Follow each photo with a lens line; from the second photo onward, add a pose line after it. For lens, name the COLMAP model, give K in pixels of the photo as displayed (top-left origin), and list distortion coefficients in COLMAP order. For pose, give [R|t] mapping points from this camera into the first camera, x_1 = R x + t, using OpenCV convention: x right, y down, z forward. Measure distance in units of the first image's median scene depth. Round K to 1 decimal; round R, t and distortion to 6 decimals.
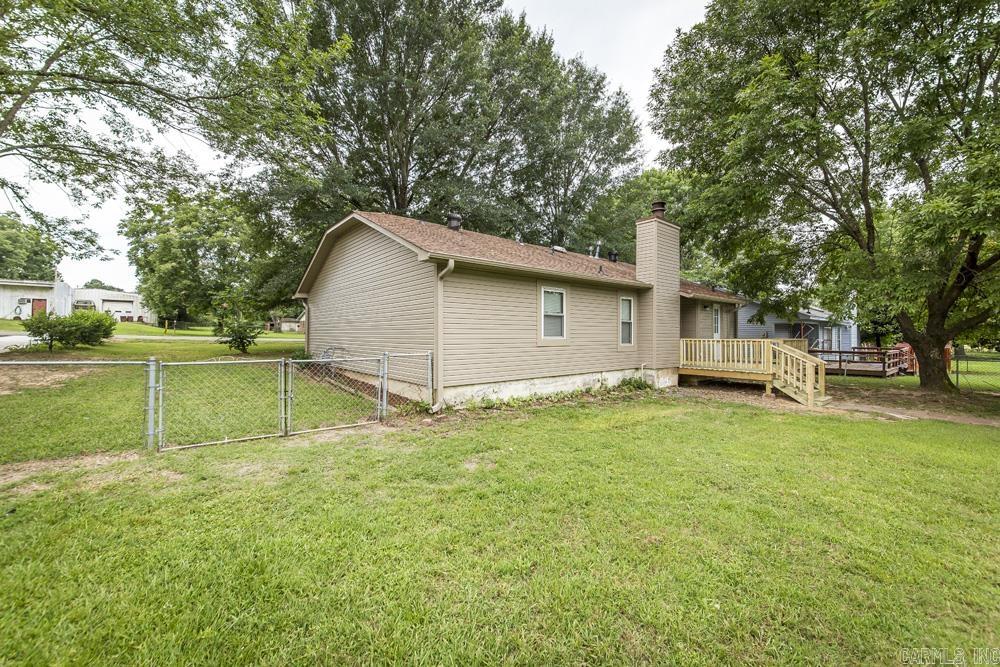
lens RADIAL K [[393.0, 0, 500.0], [0, 393.0, 333.5], [0, 0, 1]] dist [0.013696, 0.000020]
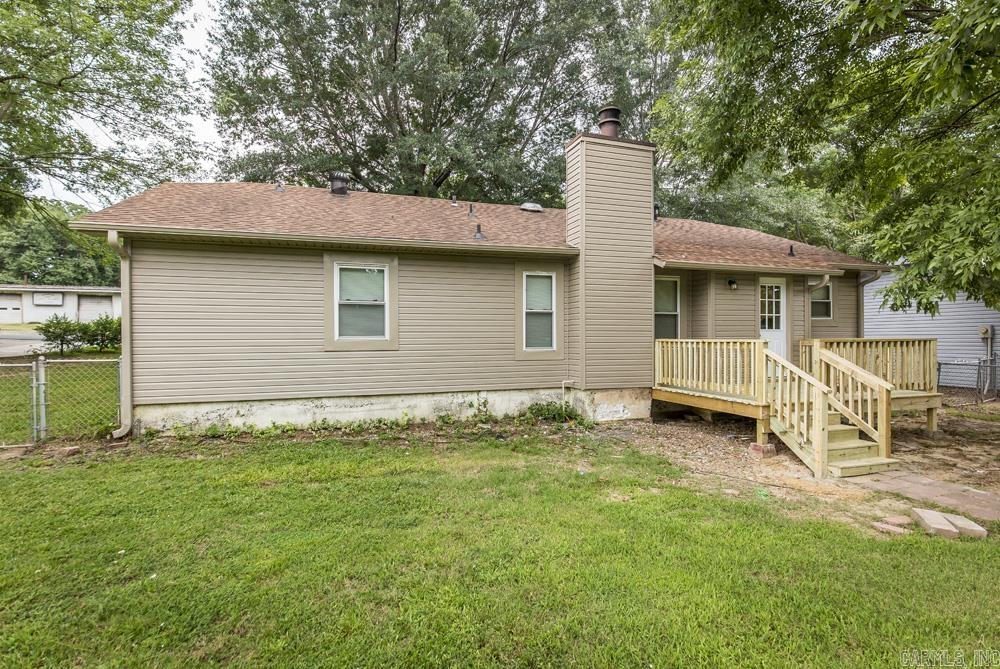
lens RADIAL K [[506.5, 0, 501.1], [0, 506.5, 339.3], [0, 0, 1]] dist [0.002141, -0.000203]
pose [[0.932913, -0.005170, -0.360065, 0.590184], [0.007554, 0.999958, 0.005214, 0.009301], [0.360023, -0.007584, 0.932913, 0.253223]]
